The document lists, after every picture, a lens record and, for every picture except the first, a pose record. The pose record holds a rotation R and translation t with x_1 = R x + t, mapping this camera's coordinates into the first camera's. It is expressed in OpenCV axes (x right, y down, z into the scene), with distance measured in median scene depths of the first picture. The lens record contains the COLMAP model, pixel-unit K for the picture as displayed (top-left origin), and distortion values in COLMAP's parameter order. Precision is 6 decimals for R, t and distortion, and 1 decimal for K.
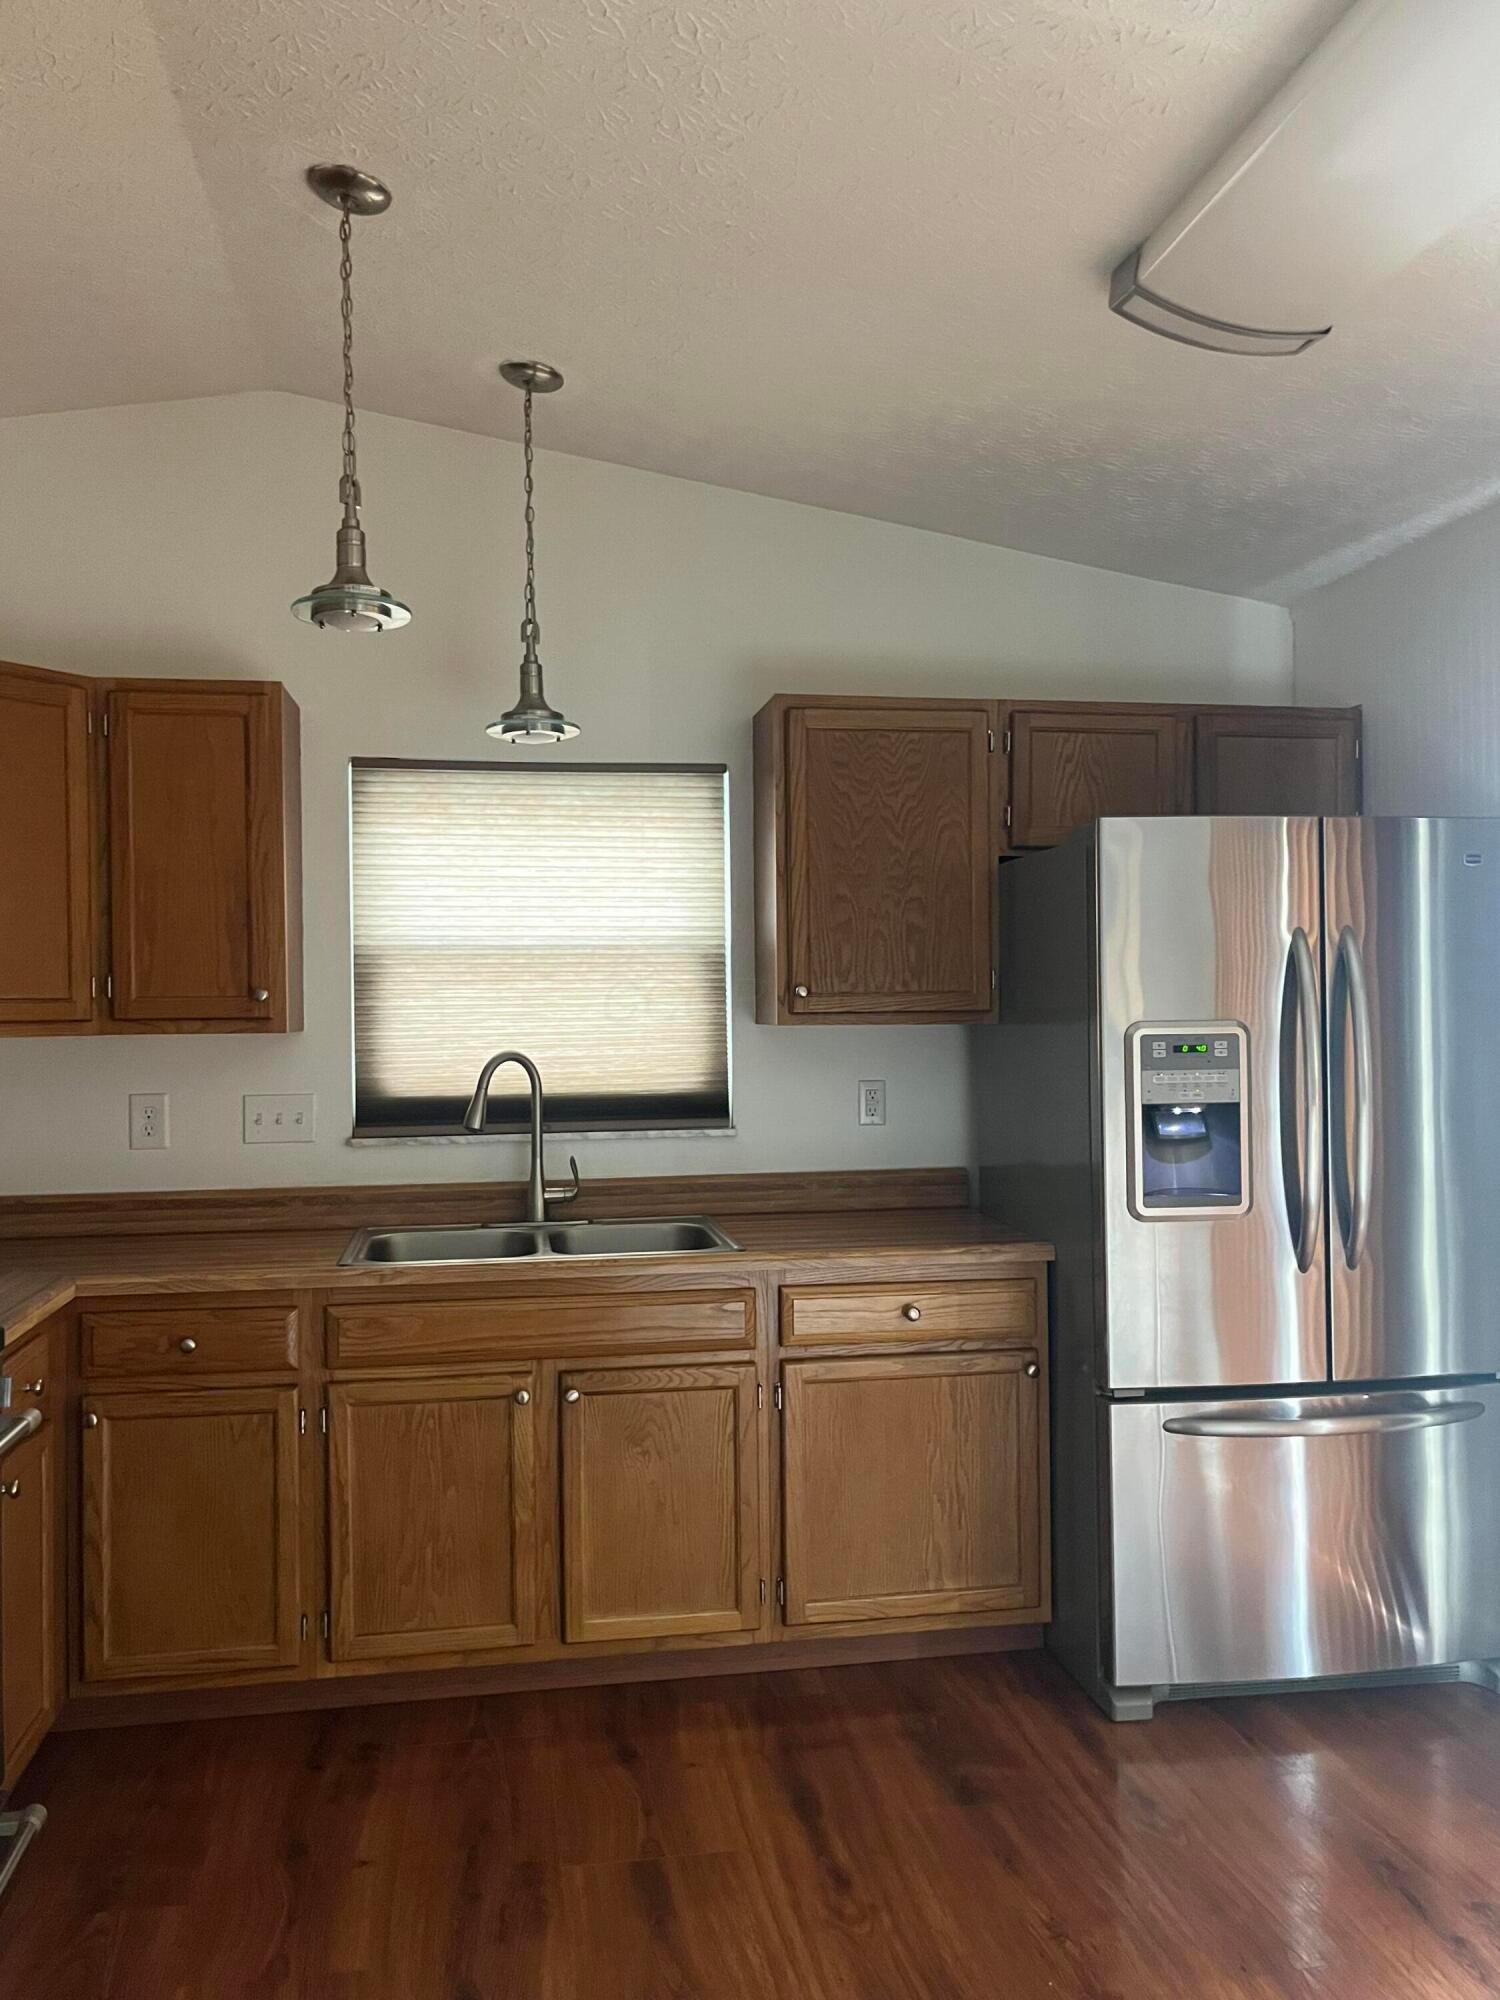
lens RADIAL K [[1564.4, 0, 732.7], [0, 1564.4, 984.0], [0, 0, 1]] dist [0.054366, -0.115716]
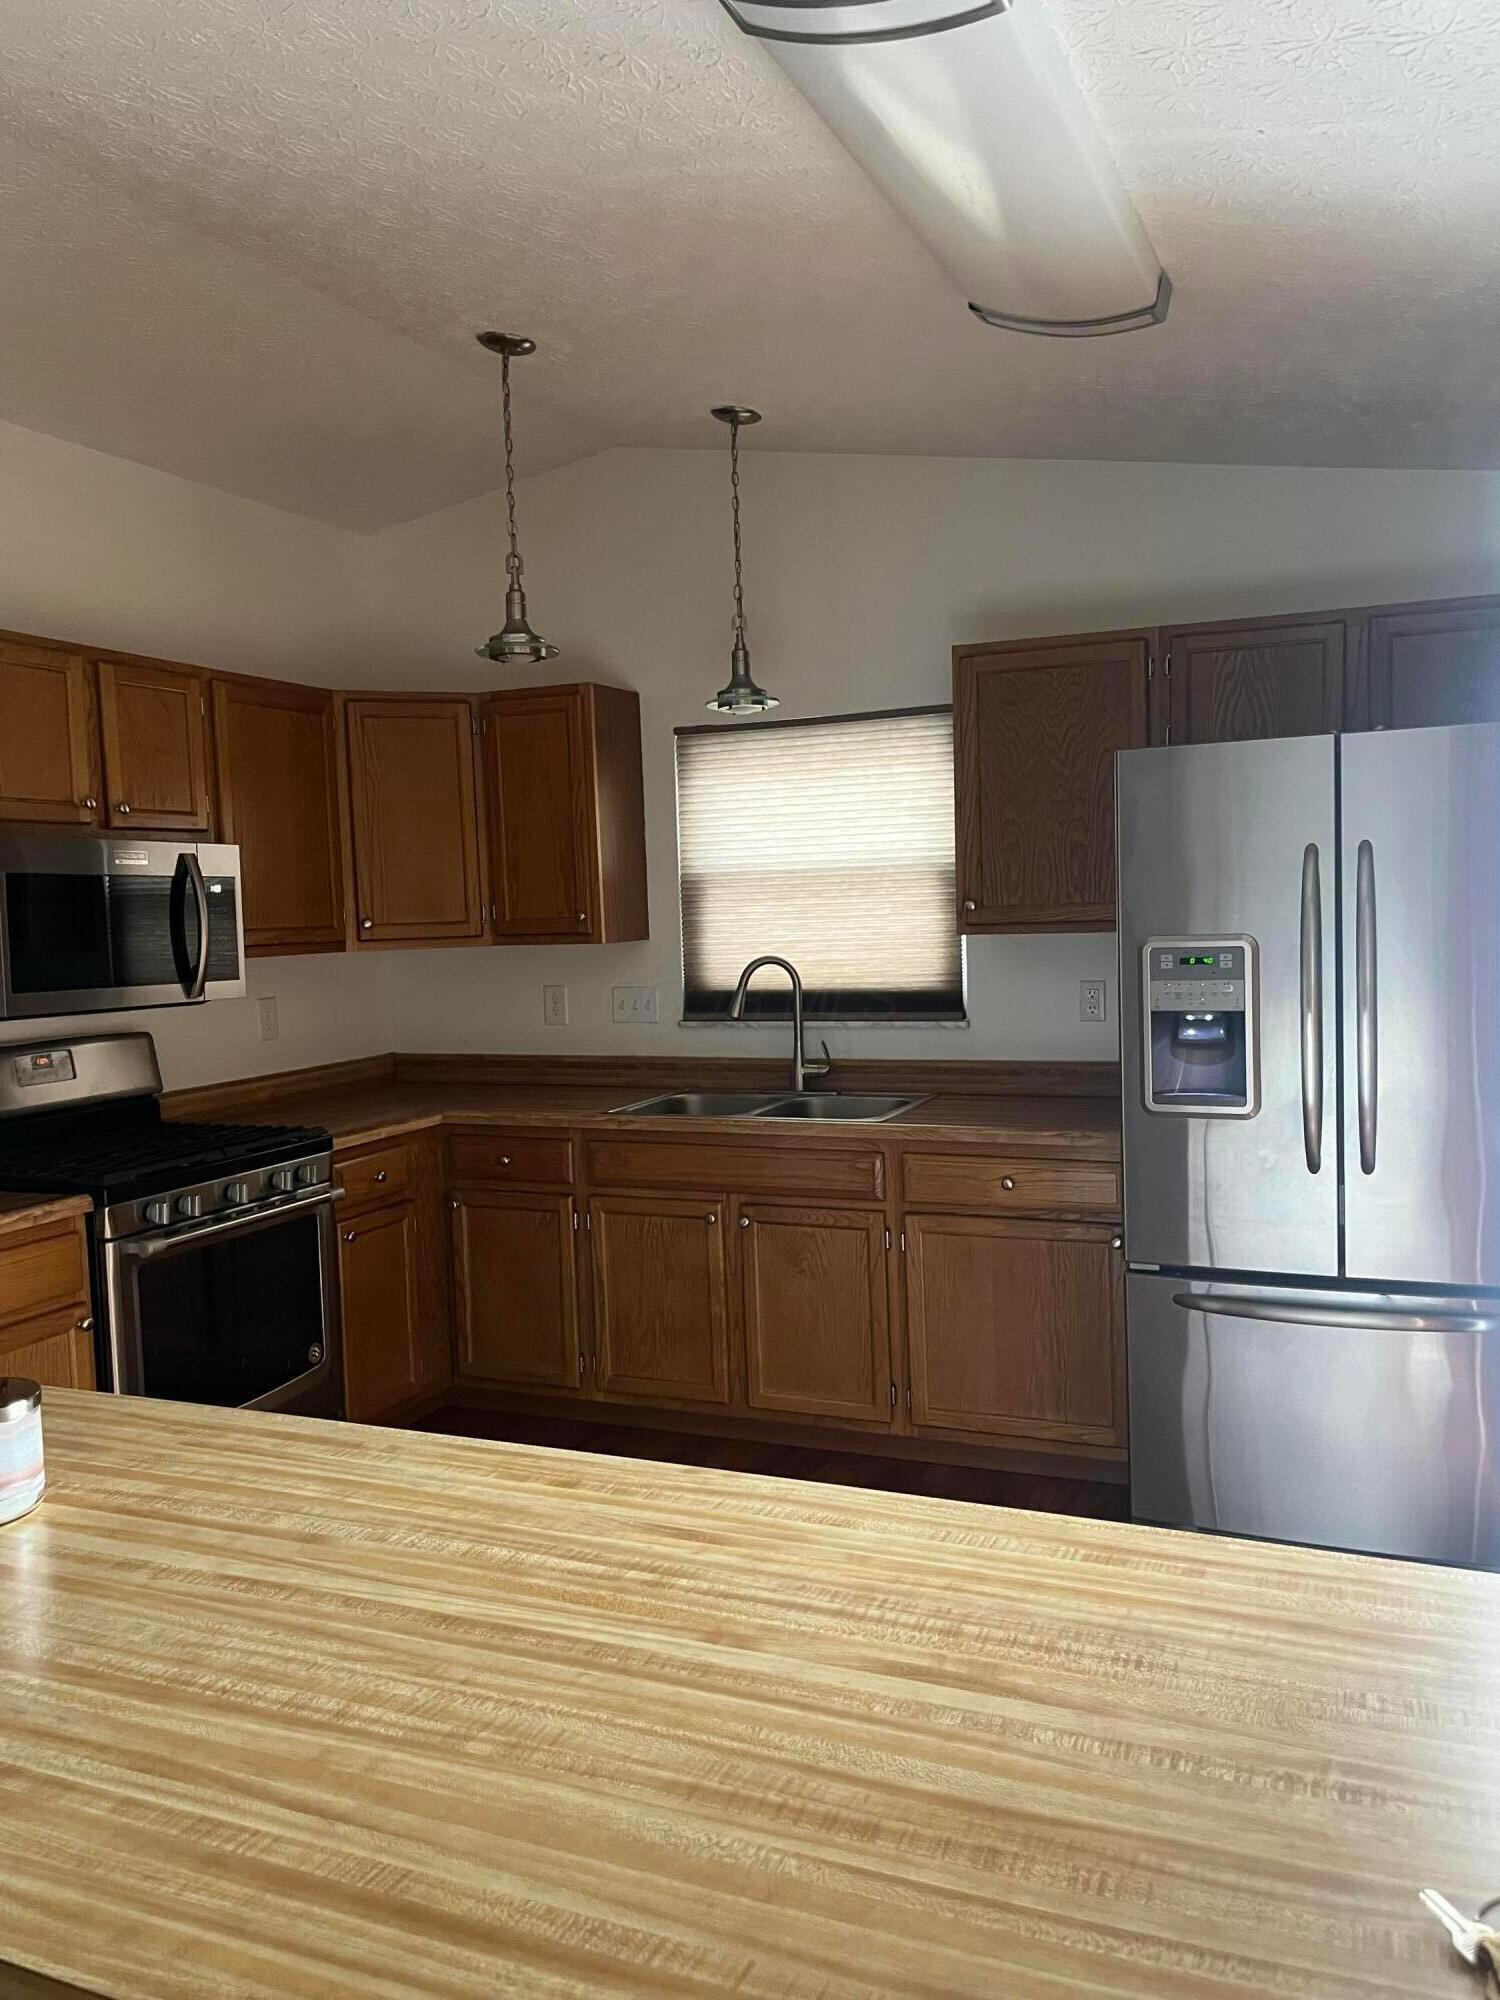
lens RADIAL K [[1564.4, 0, 732.7], [0, 1564.4, 984.0], [0, 0, 1]] dist [0.054366, -0.115716]
pose [[0.833702, 0.012948, -0.552063, 0.565902], [0.033168, 0.996746, 0.073466, -0.029897], [0.551217, -0.079560, 0.830560, -0.069101]]
